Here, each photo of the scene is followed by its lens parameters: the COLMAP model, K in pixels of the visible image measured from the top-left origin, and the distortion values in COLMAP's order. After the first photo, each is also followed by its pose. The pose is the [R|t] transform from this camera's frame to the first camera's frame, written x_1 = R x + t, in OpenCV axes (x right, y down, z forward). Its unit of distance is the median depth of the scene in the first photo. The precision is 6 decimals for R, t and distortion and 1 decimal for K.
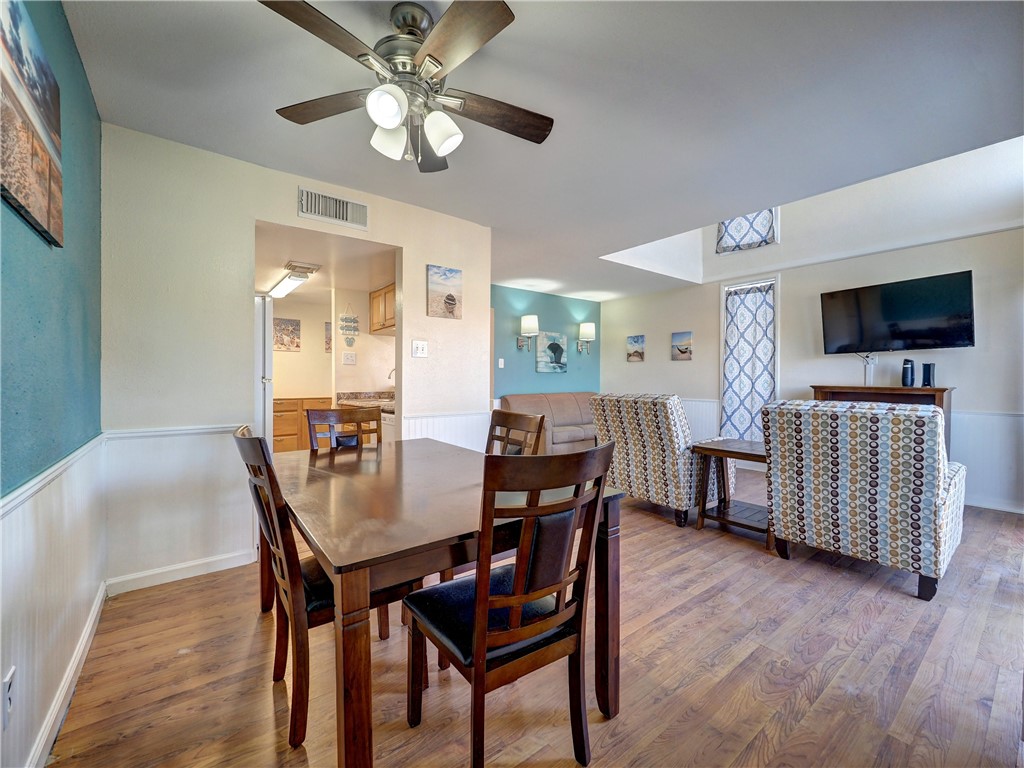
lens RADIAL K [[426.4, 0, 518.3], [0, 426.4, 381.1], [0, 0, 1]] dist [0.000908, -0.005457]
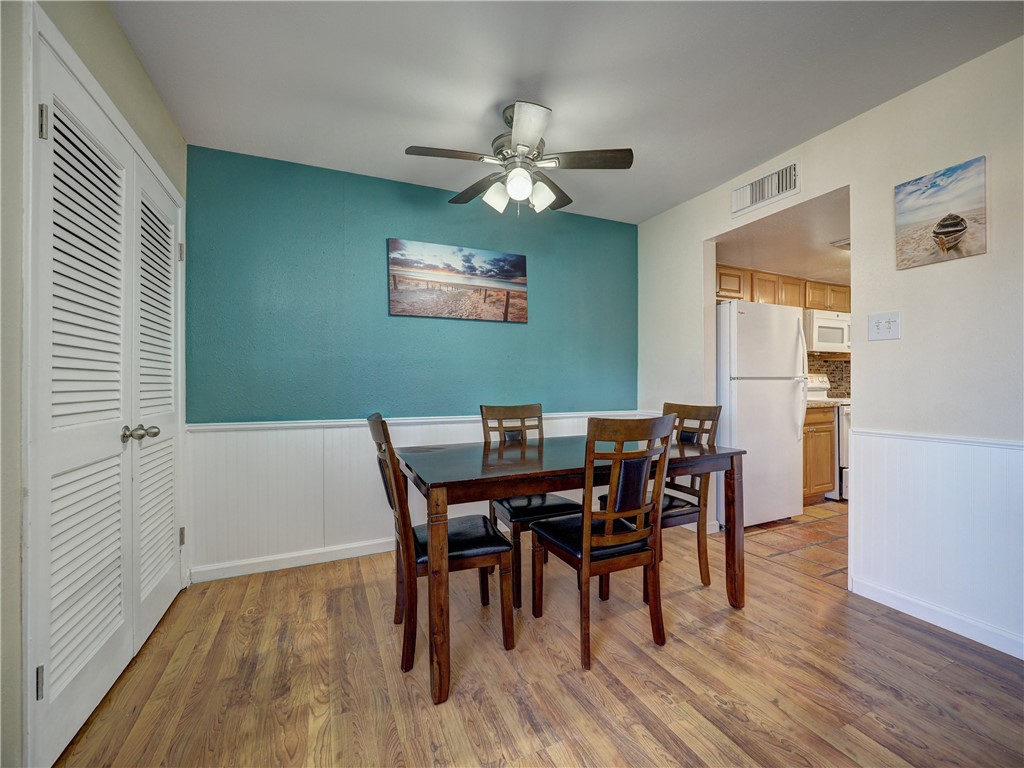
lens RADIAL K [[426.9, 0, 520.9], [0, 426.9, 385.0], [0, 0, 1]] dist [-0.010398, 0.000246]
pose [[-0.231945, -0.000852, -0.972729, 0.309326], [0.002804, 0.999995, -0.001545, 0.006568], [0.972725, -0.003085, -0.231941, 0.380396]]
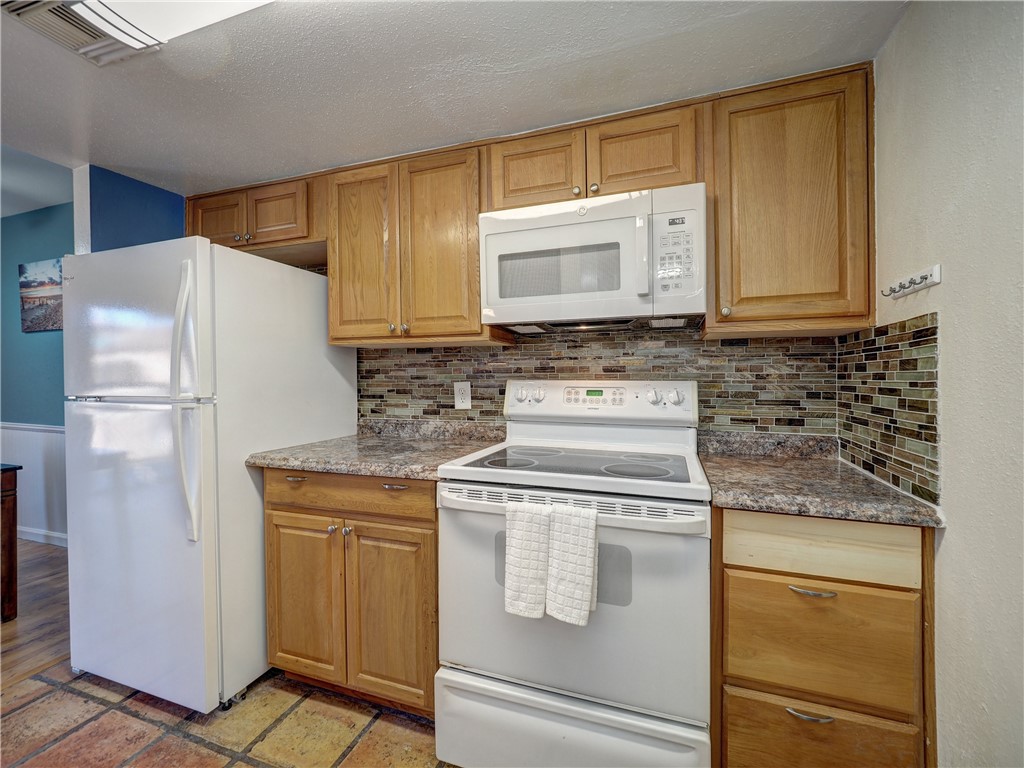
lens RADIAL K [[434.8, 0, 512.3], [0, 434.8, 377.1], [0, 0, 1]] dist [-0.001023, -0.000295]
pose [[-0.844184, 0.005727, -0.536023, -0.406714], [0.003954, 0.999982, 0.004458, -0.018752], [0.536039, 0.001644, -0.844192, 0.972430]]
